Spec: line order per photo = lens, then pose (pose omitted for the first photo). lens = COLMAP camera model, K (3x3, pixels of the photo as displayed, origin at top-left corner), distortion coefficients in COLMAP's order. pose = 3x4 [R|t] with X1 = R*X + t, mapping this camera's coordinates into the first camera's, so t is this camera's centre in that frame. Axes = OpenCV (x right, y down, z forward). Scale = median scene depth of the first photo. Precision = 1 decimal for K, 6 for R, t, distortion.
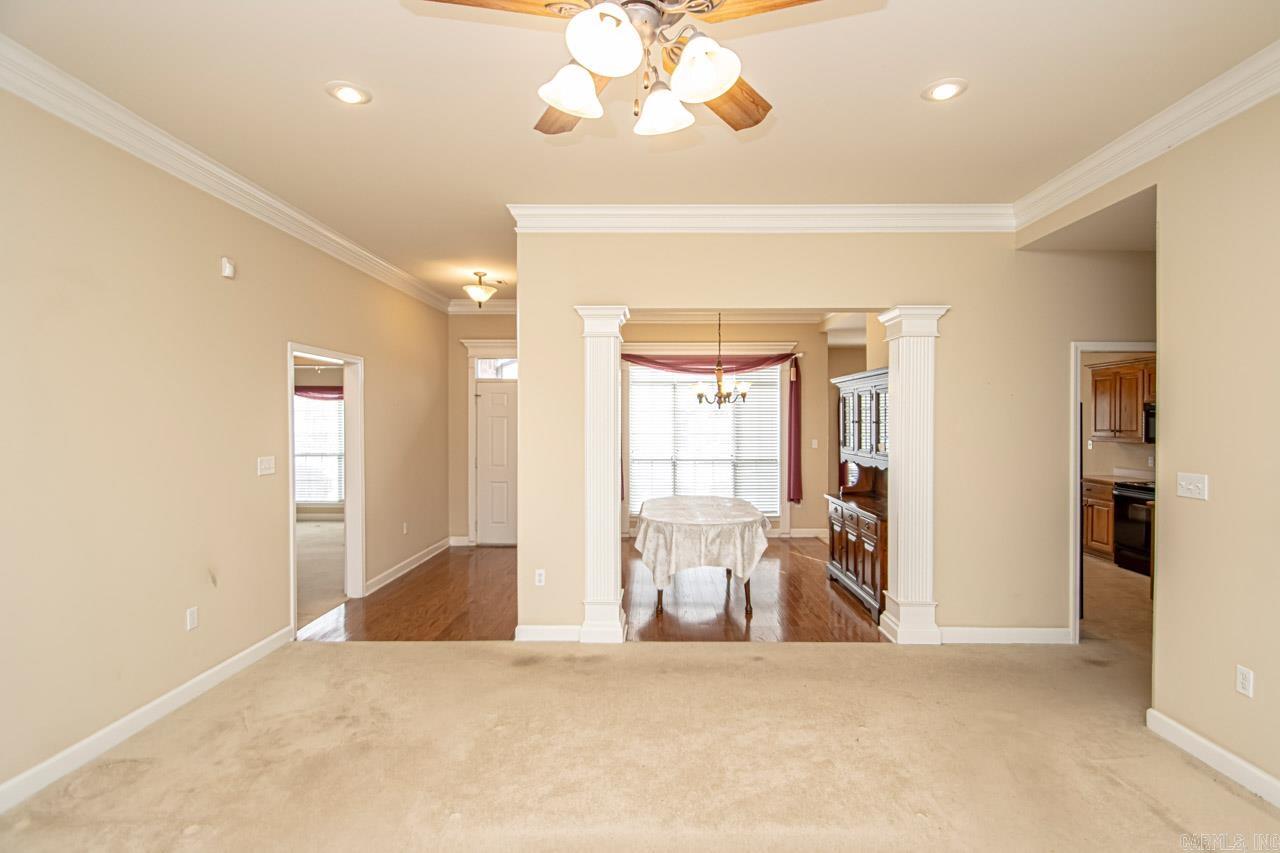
lens RADIAL K [[594.9, 0, 654.5], [0, 594.9, 427.9], [0, 0, 1]] dist [0.017472, -0.020530]
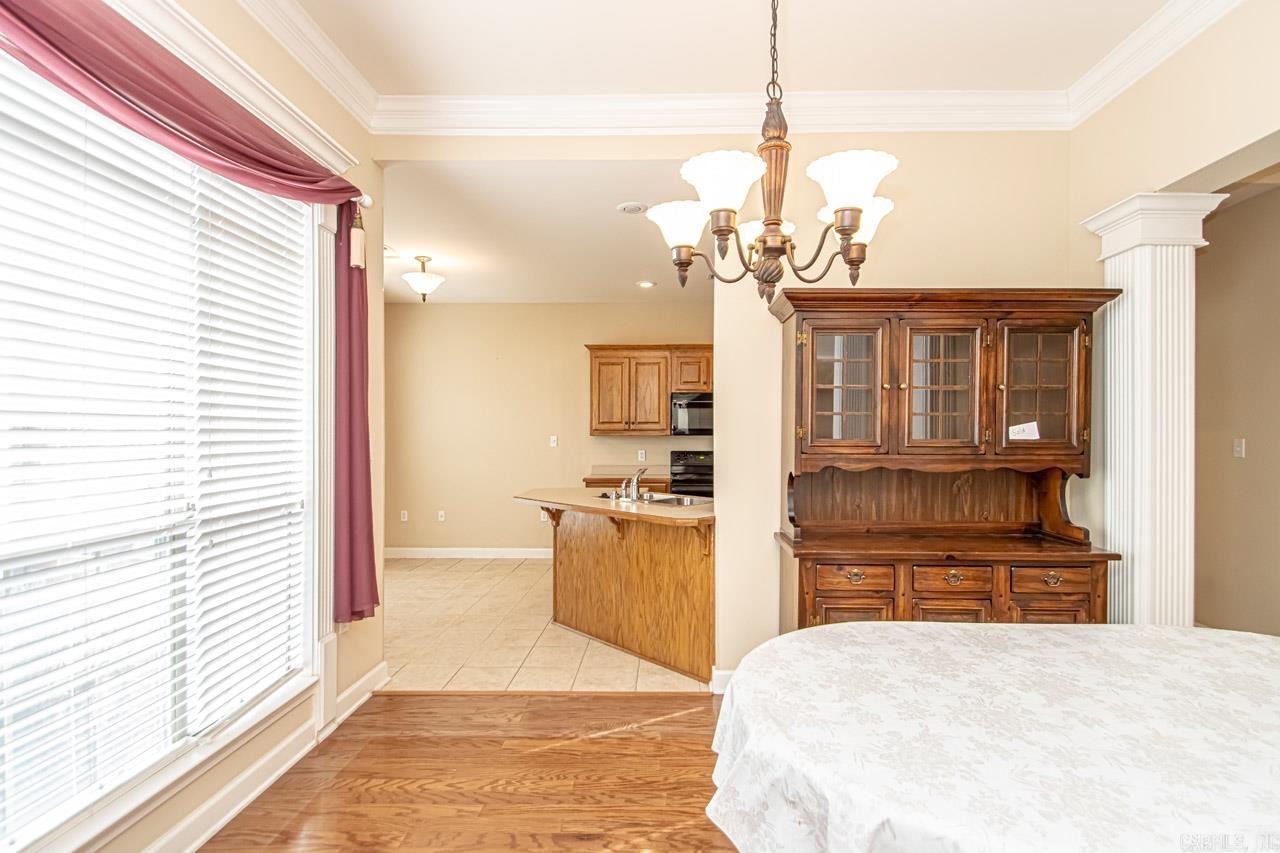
lens RADIAL K [[600.9, 0, 652.4], [0, 600.9, 435.9], [0, 0, 1]] dist [0.054010, -0.044817]
pose [[0.019610, -0.003249, 0.999802, -0.196464], [0.009785, 0.999947, 0.003057, 0.031833], [-0.999760, 0.009724, 0.019641, 1.397639]]
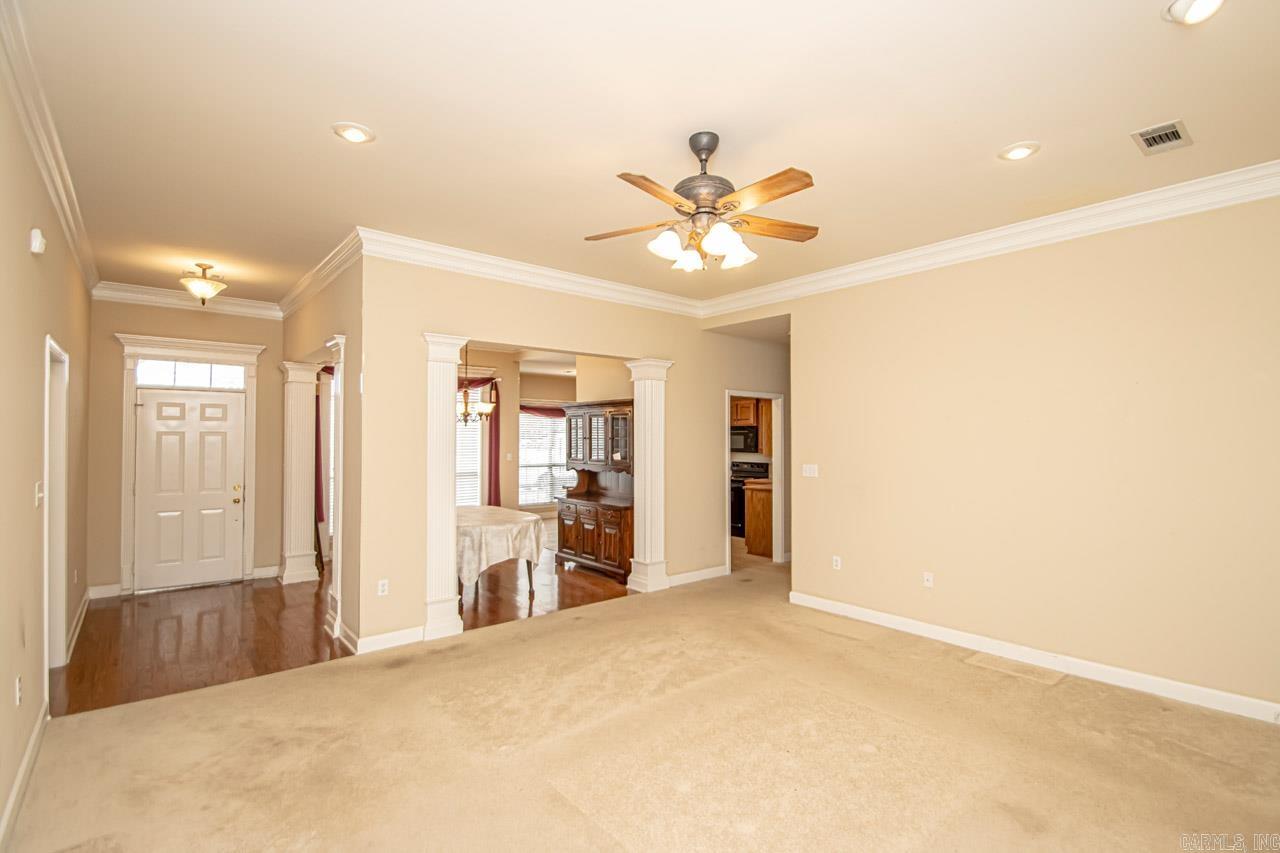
lens RADIAL K [[594.9, 0, 654.5], [0, 594.9, 427.9], [0, 0, 1]] dist [0.017472, -0.020530]
pose [[0.753724, 0.012434, 0.657074, -0.476455], [0.005763, 0.999658, -0.025527, 0.001651], [-0.657166, 0.023027, 0.753394, -0.093762]]
